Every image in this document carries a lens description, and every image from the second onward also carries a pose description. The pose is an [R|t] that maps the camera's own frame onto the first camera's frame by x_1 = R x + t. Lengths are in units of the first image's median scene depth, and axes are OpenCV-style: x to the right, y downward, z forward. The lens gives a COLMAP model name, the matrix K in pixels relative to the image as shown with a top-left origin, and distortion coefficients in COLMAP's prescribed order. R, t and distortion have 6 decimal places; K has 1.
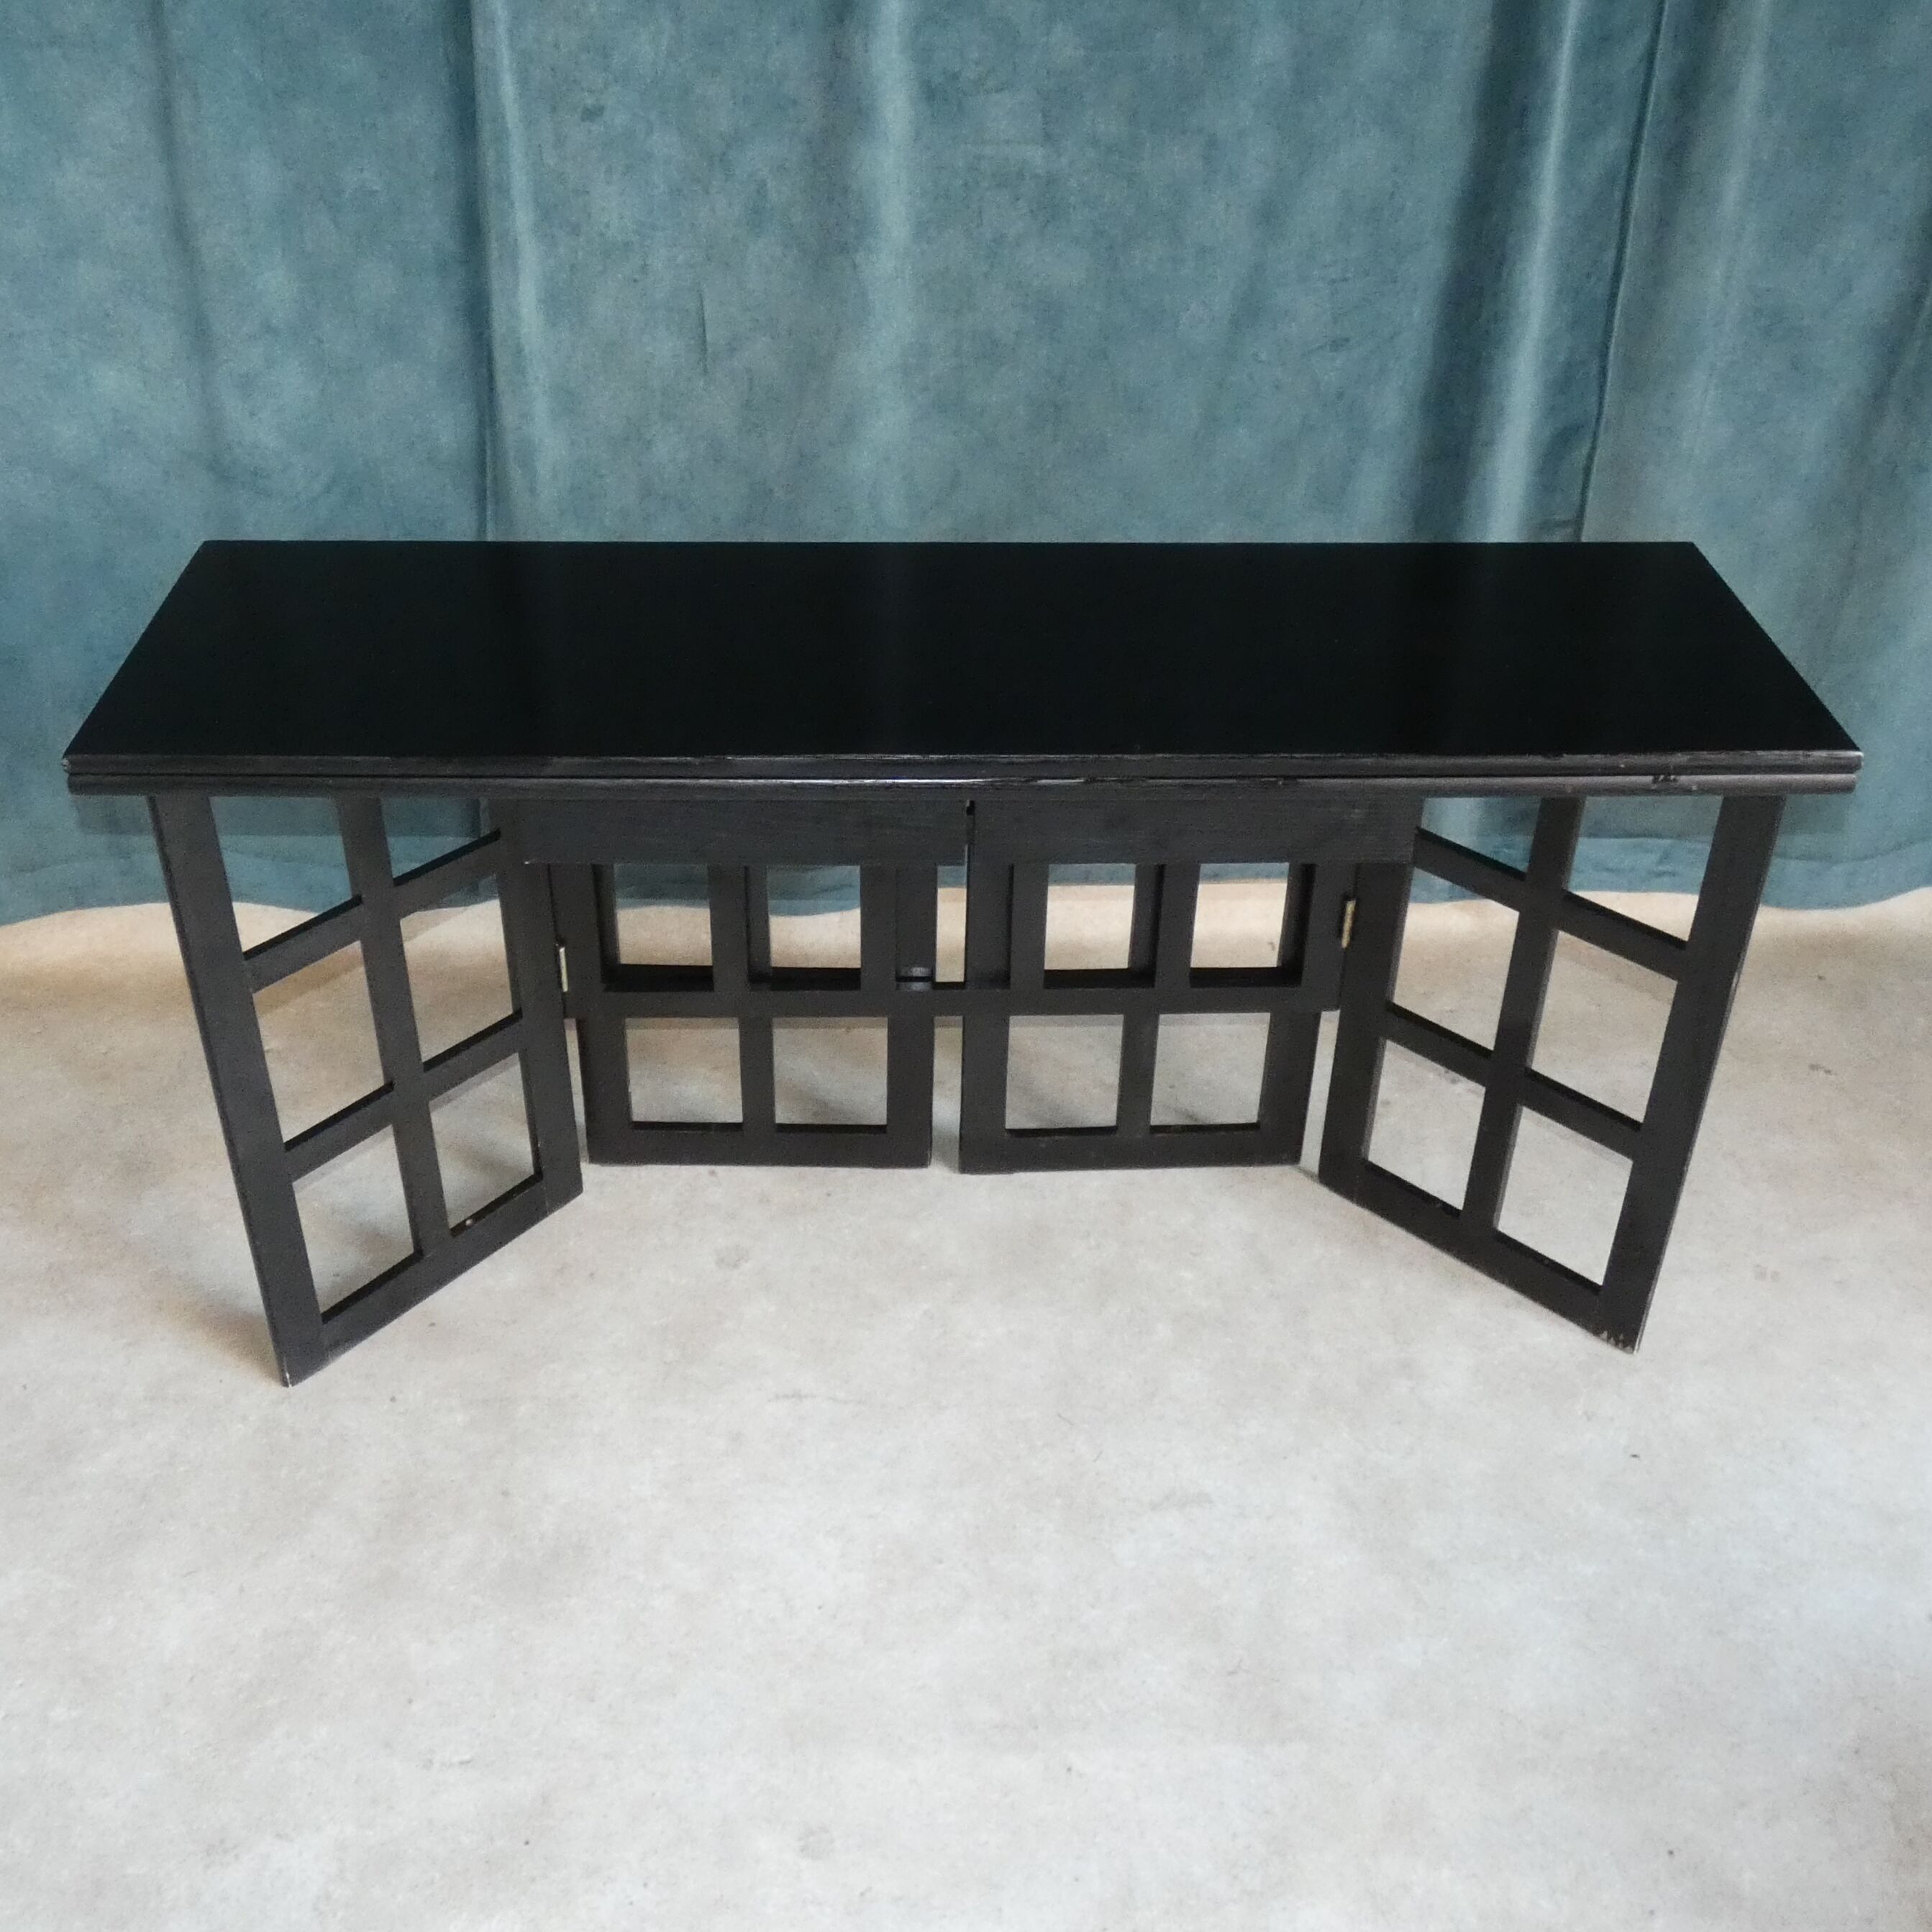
lens RADIAL K [[2106.5, 0, 963.9], [0, 2106.5, 810.3], [0, 0, 1]] dist [0.012140, -0.004853]
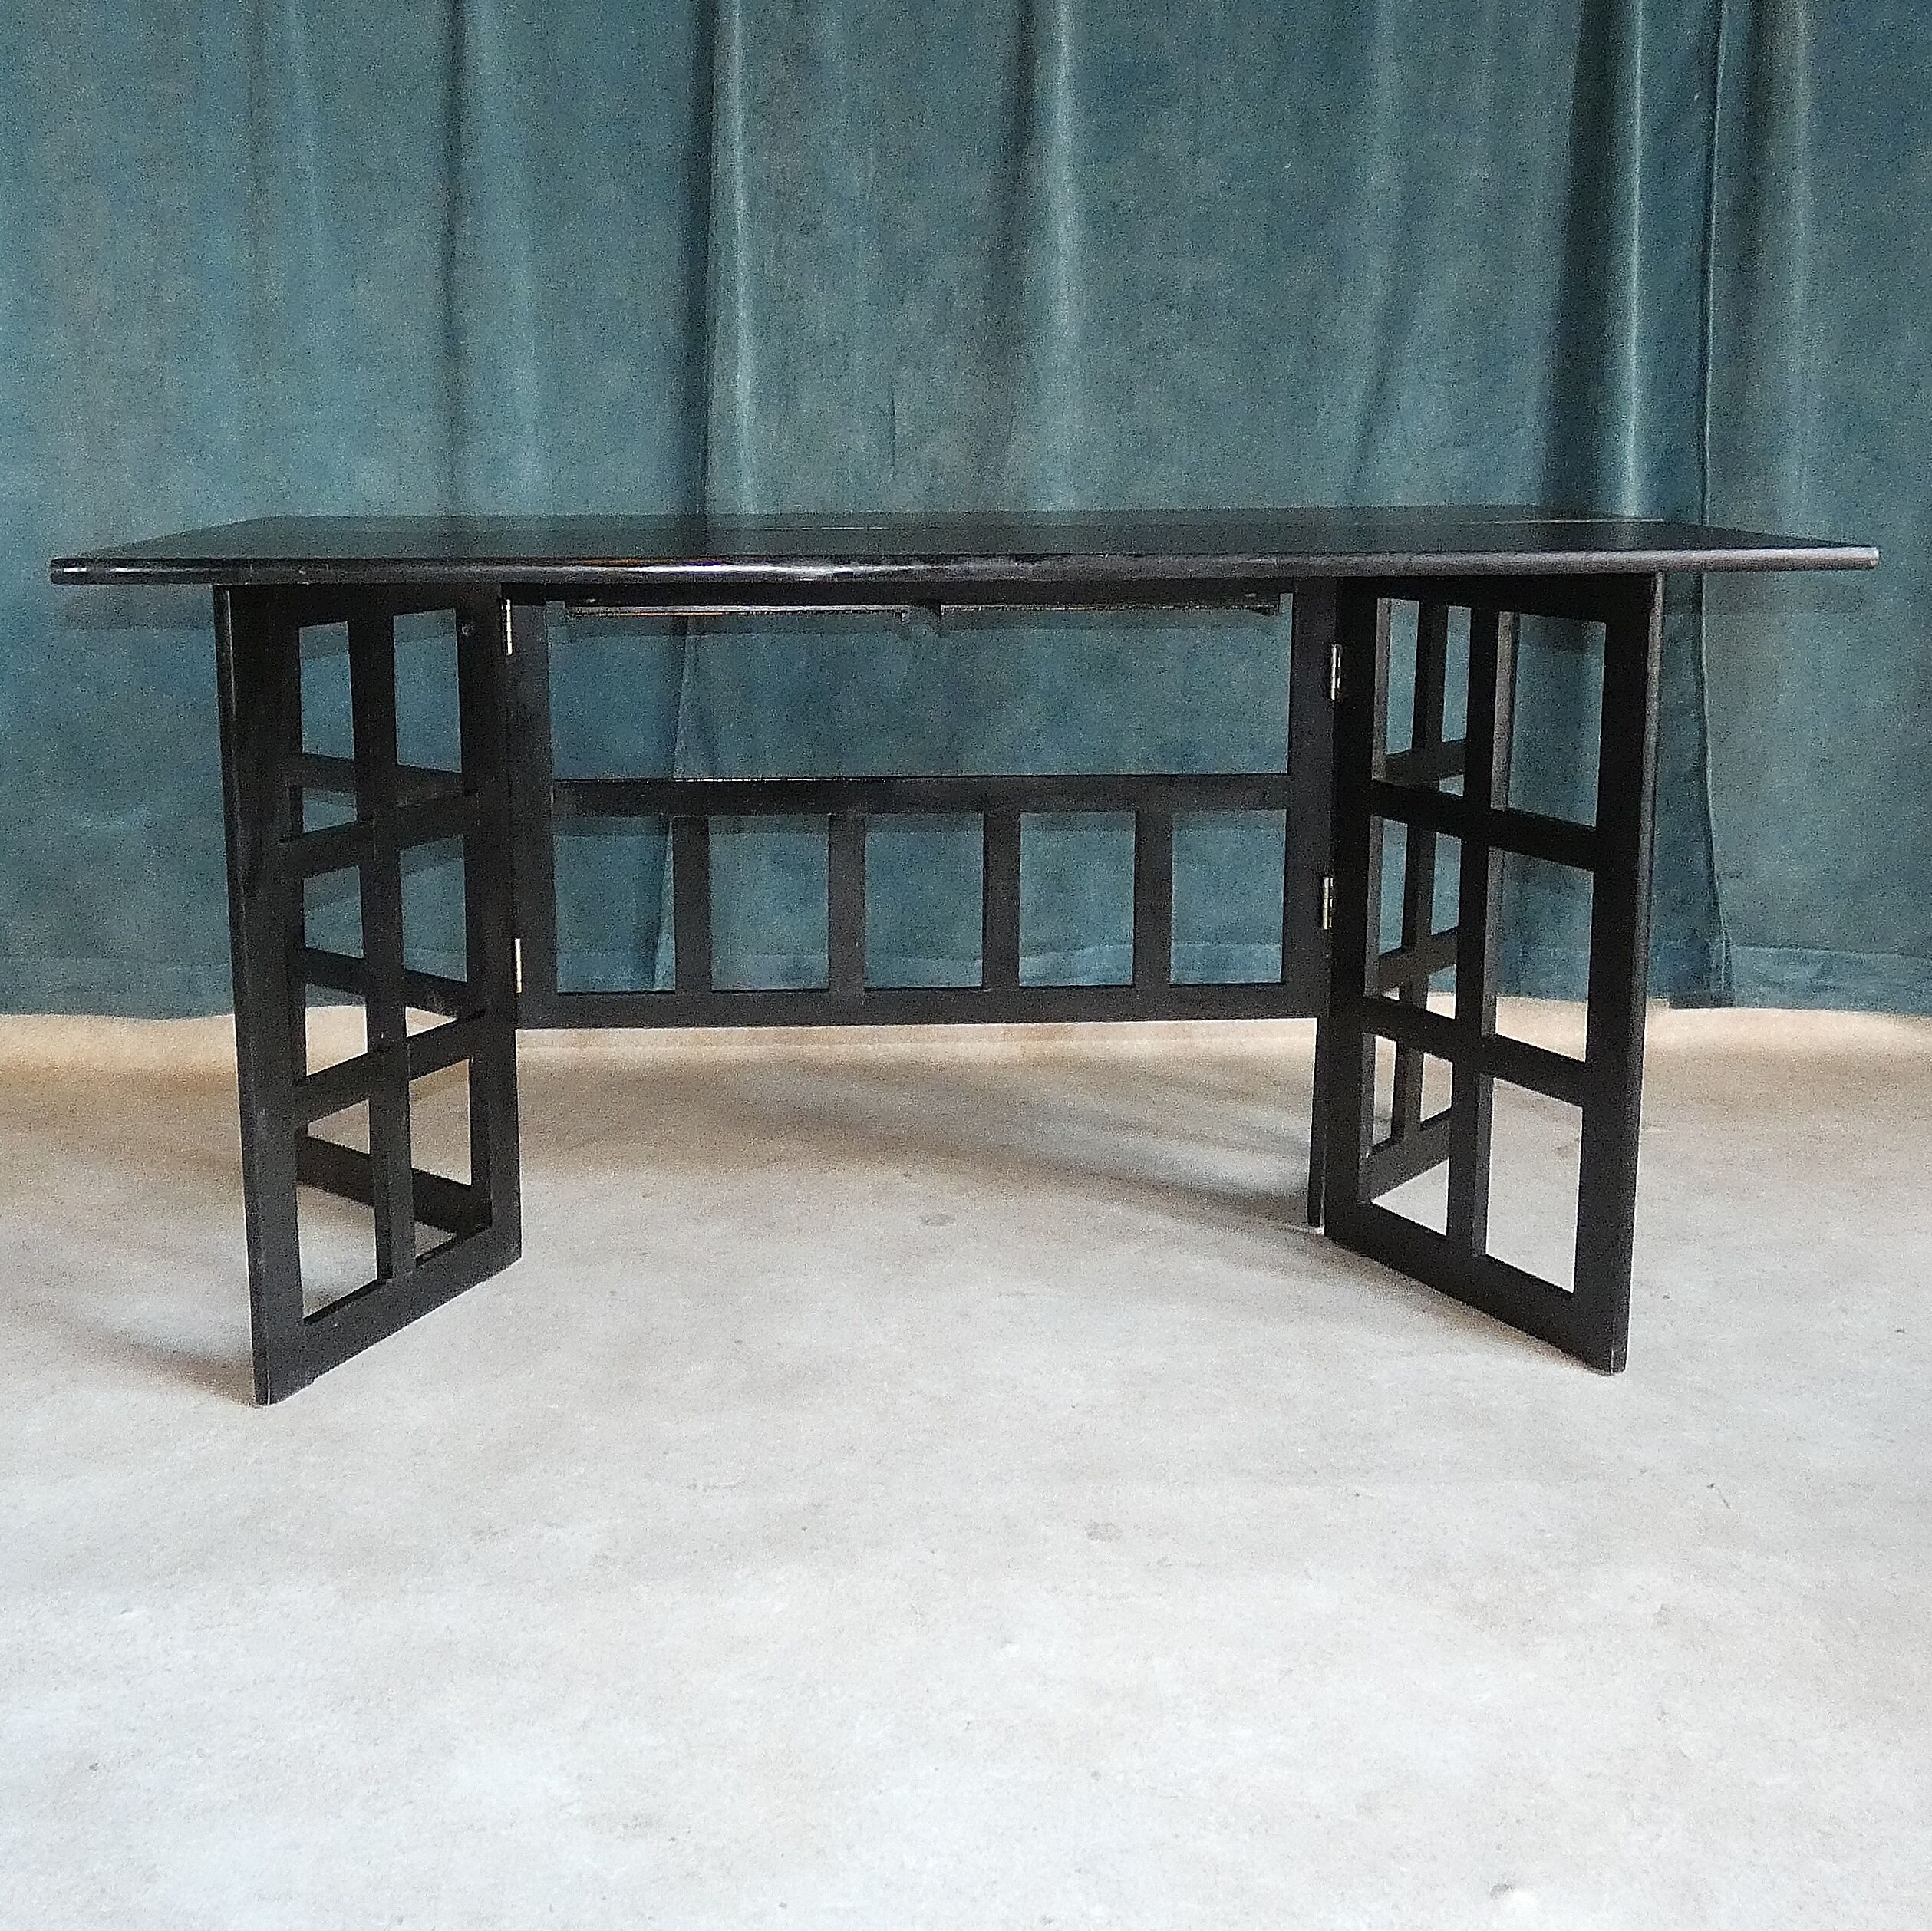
lens RADIAL K [[2318.8, 0, 877.2], [0, 2318.8, 852.4], [0, 0, 1]] dist [0.002270, 0.015092]
pose [[0.999514, -0.017465, -0.025810, -0.109804], [0.006925, 0.931972, -0.362464, 0.456351], [0.030384, 0.362110, 0.931640, -0.074591]]
